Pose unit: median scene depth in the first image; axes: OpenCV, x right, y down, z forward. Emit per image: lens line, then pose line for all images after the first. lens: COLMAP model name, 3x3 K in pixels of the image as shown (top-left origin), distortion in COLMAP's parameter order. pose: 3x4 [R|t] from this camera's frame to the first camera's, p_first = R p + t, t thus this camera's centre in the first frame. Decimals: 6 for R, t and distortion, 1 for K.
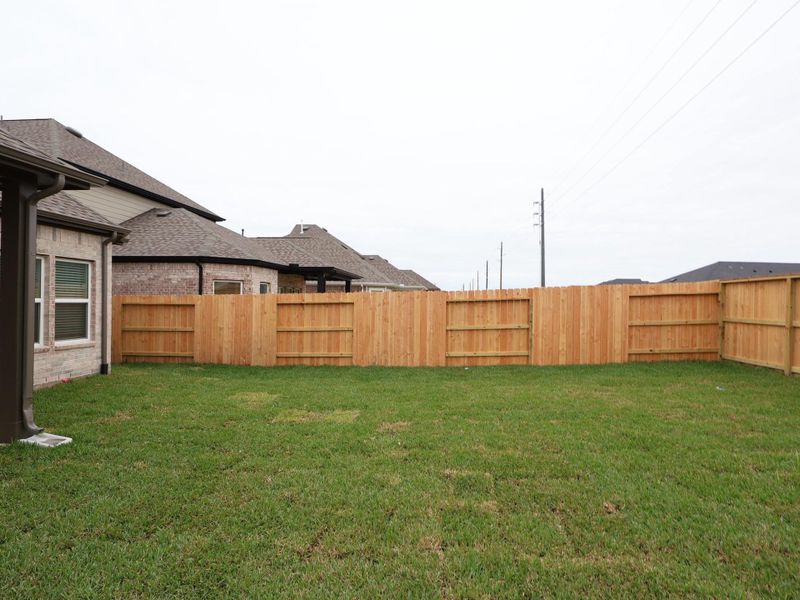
lens RADIAL K [[465.8, 0, 404.7], [0, 465.8, 301.6], [0, 0, 1]] dist [0.001346, 0.002470]
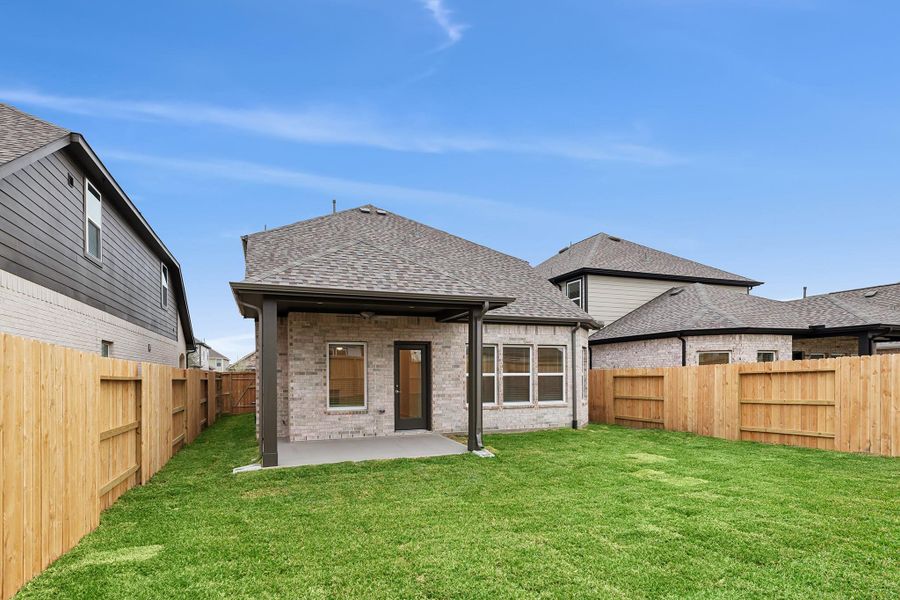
lens RADIAL K [[465.9, 0, 428.8], [0, 465.9, 375.7], [0, 0, 1]] dist [0.018721, -0.005916]
pose [[0.436668, -0.013790, -0.899517, 0.315962], [0.015045, 0.999855, -0.008024, 0.006792], [0.899497, -0.010029, 0.436812, 0.019520]]
